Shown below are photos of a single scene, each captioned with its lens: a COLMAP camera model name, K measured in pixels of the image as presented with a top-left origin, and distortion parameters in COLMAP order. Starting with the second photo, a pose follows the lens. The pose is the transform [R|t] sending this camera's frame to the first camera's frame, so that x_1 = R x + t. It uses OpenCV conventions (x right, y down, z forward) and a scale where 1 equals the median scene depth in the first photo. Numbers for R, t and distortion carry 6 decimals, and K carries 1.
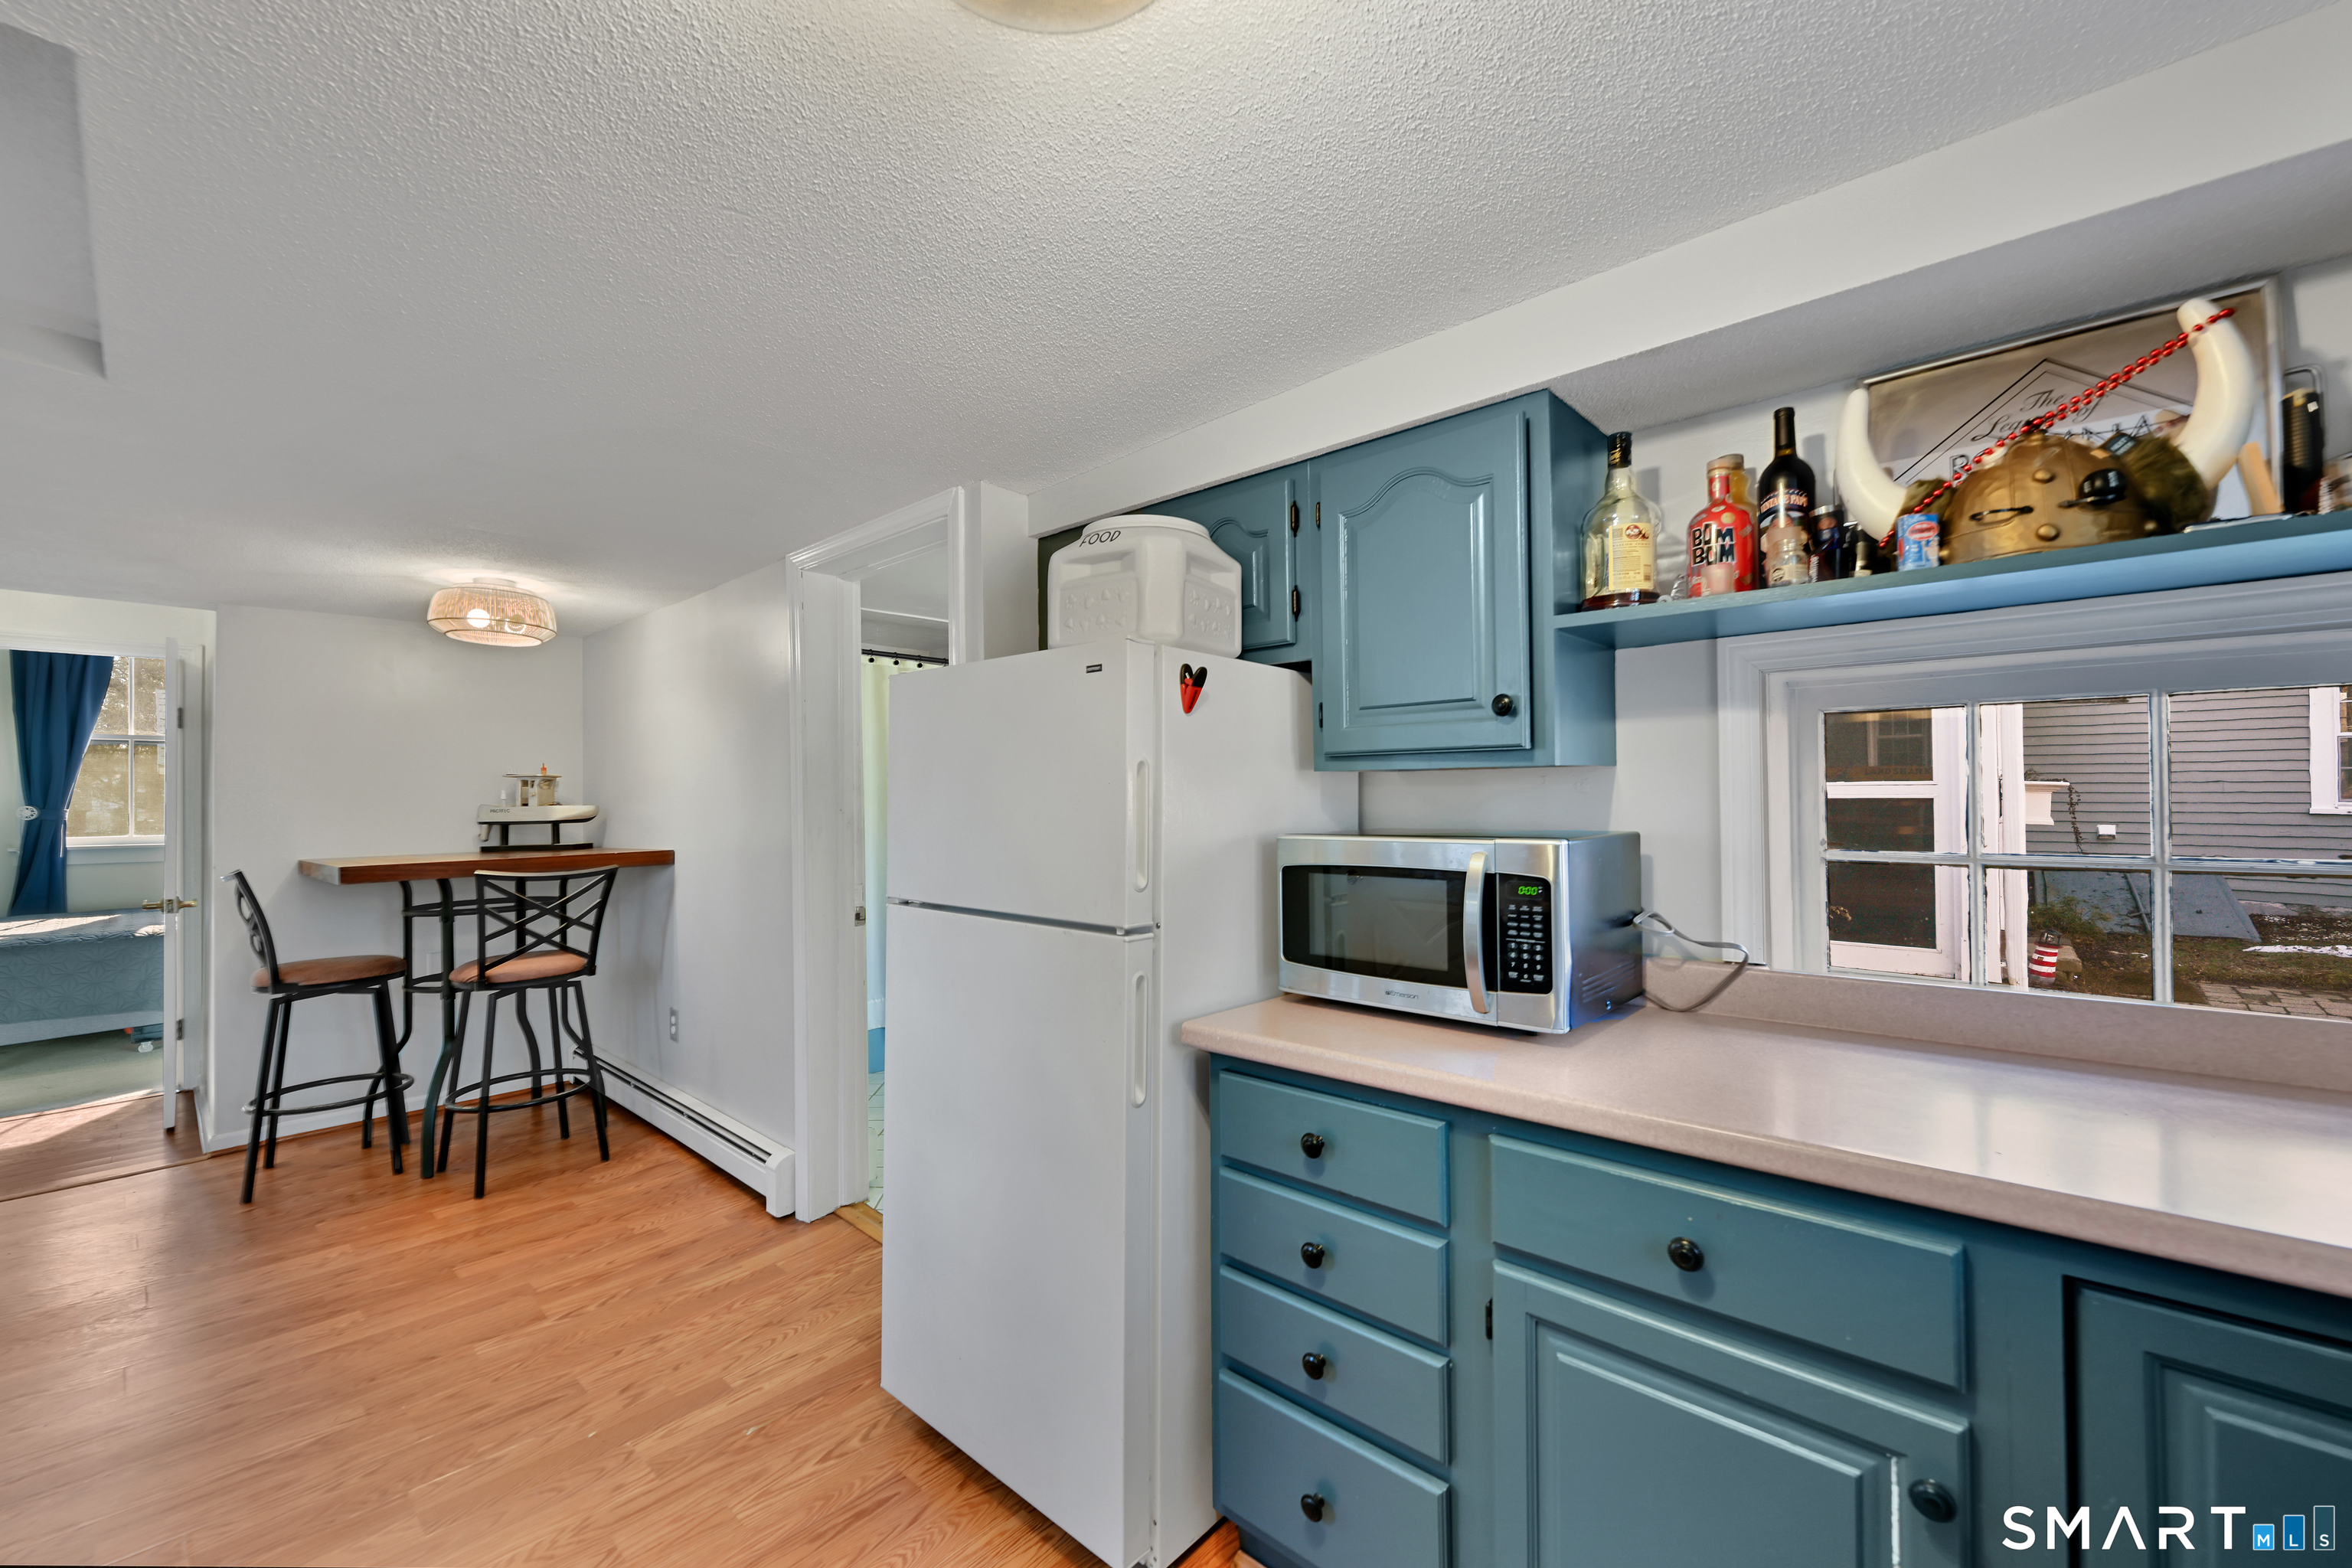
lens RADIAL K [[931.1, 0, 1175.9], [0, 931.1, 794.0], [0, 0, 1]] dist [-0.000883, -0.000015]
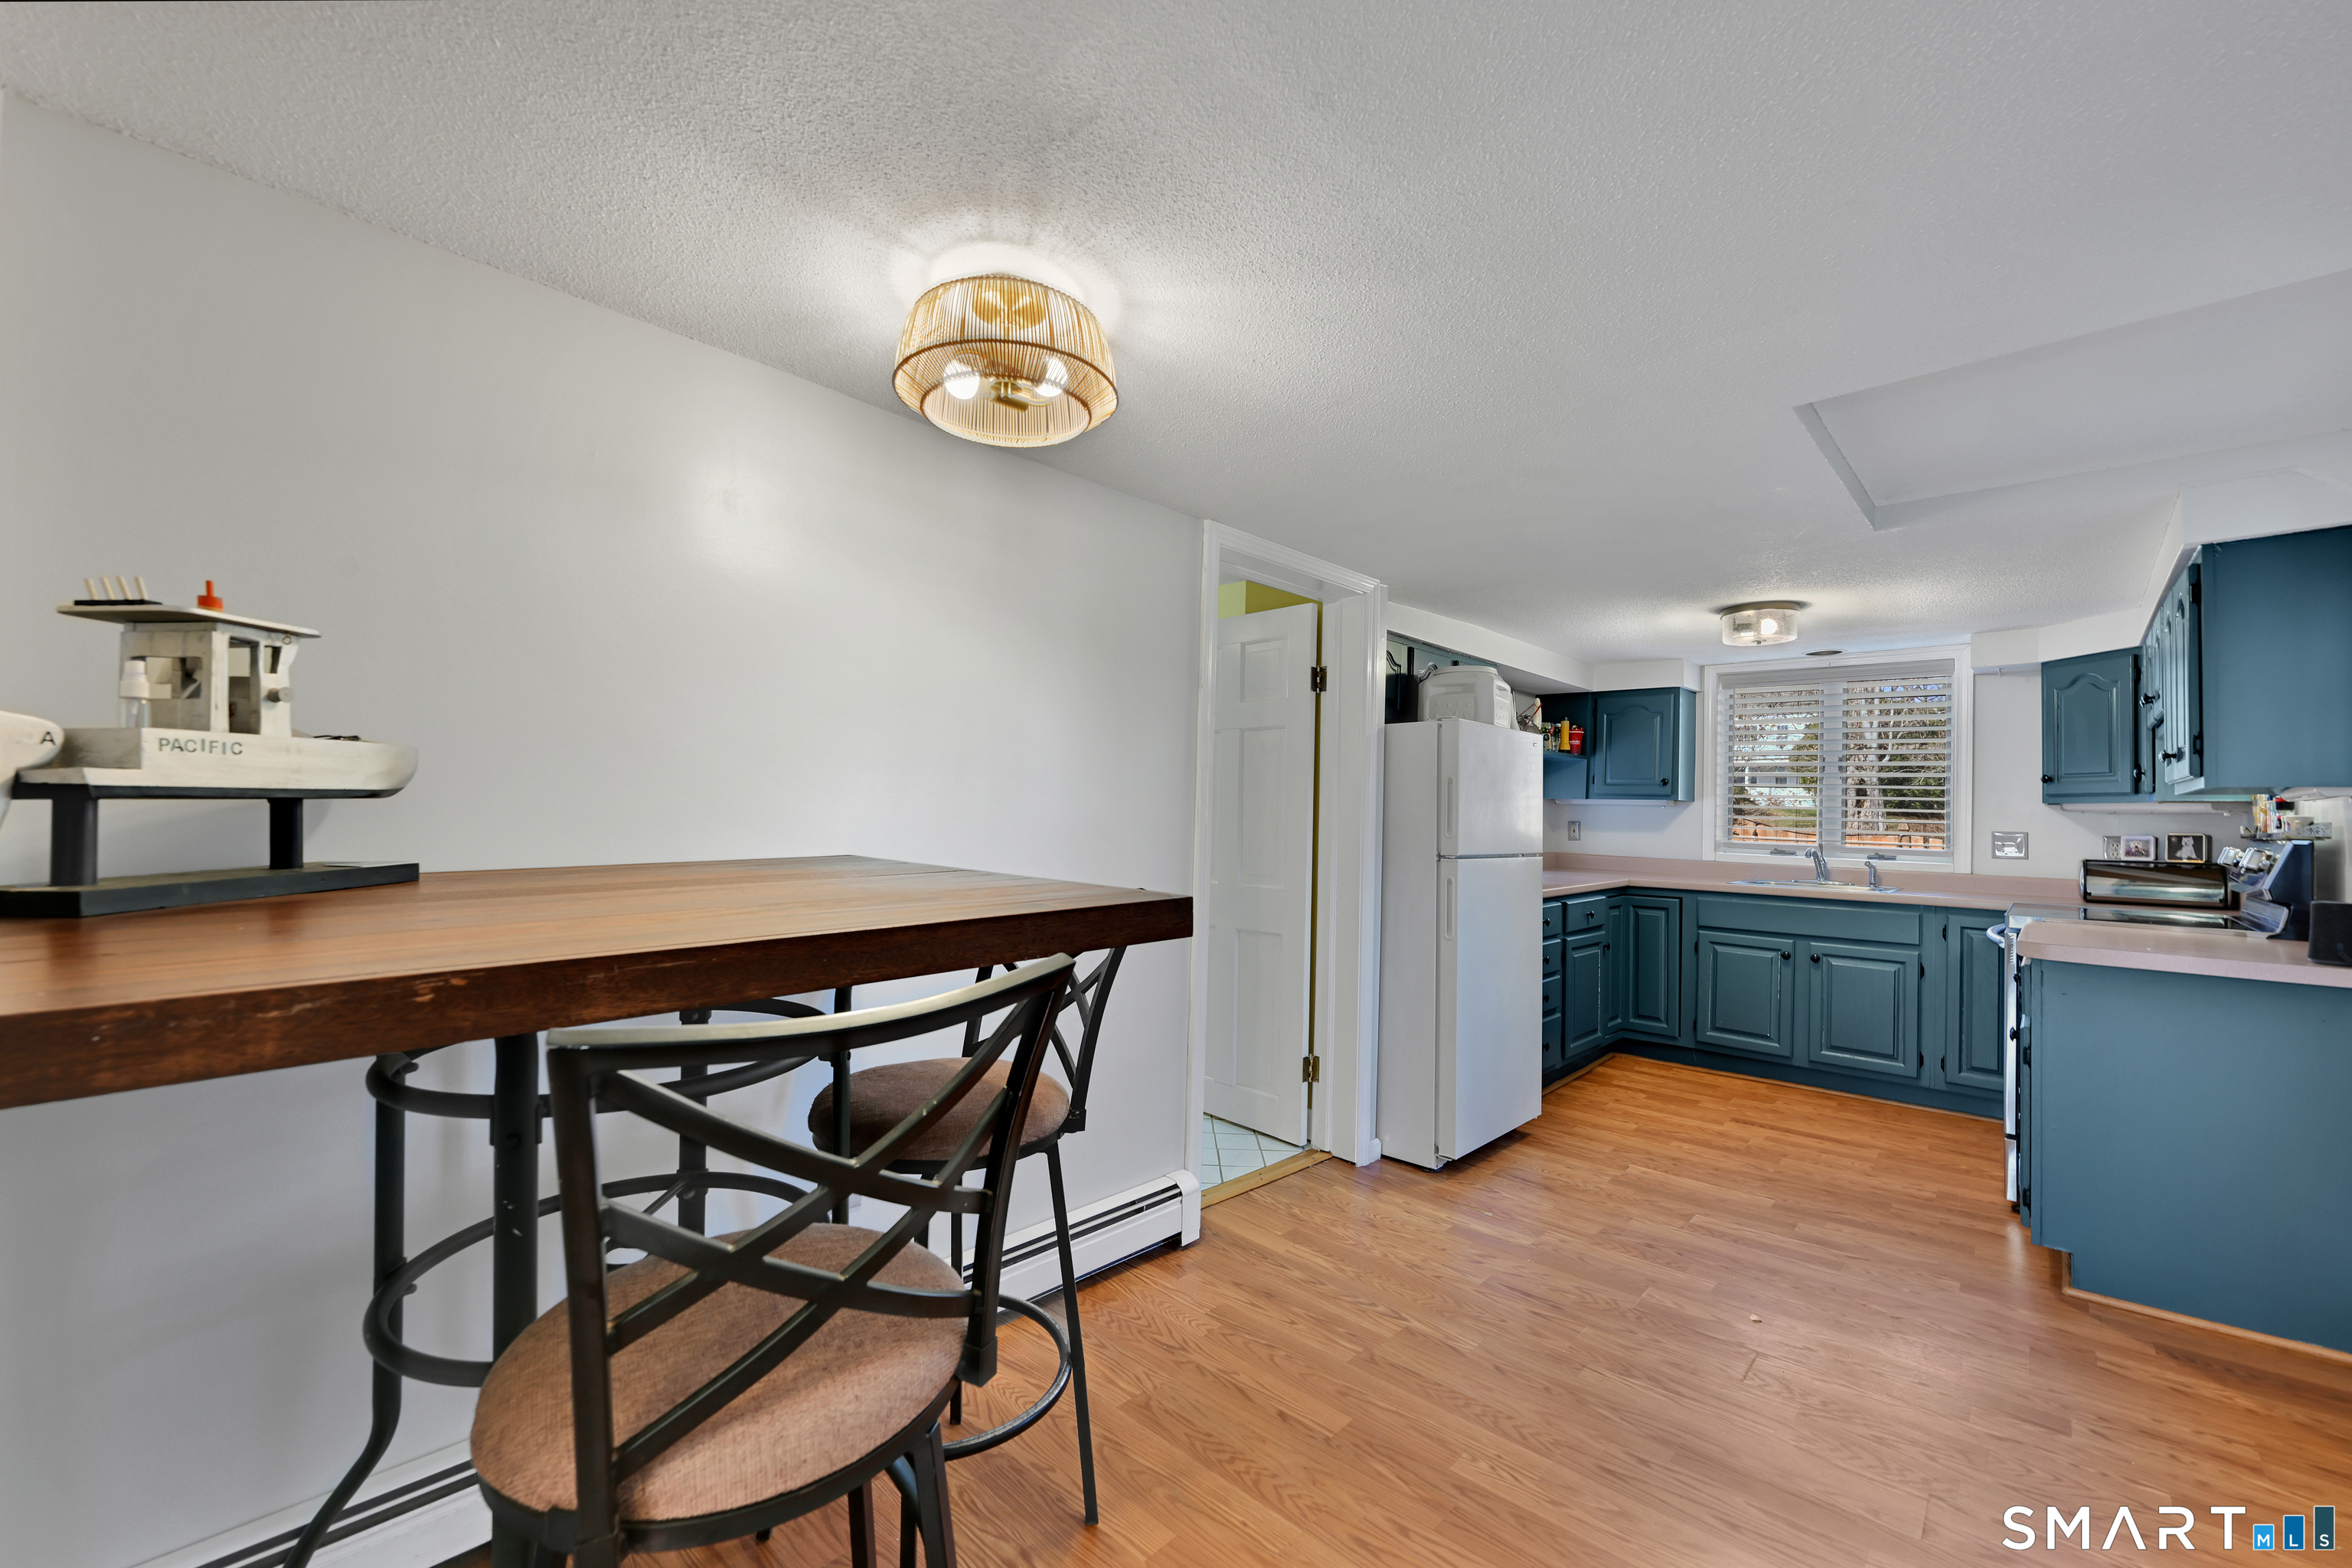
lens RADIAL K [[931.1, 0, 1176.6], [0, 931.1, 799.6], [0, 0, 1]] dist [-0.000883, -0.000015]
pose [[0.032154, 0.017163, 0.999336, -1.523918], [-0.032016, 0.999357, -0.016133, 0.042880], [-0.998970, -0.031475, 0.032683, 1.131051]]
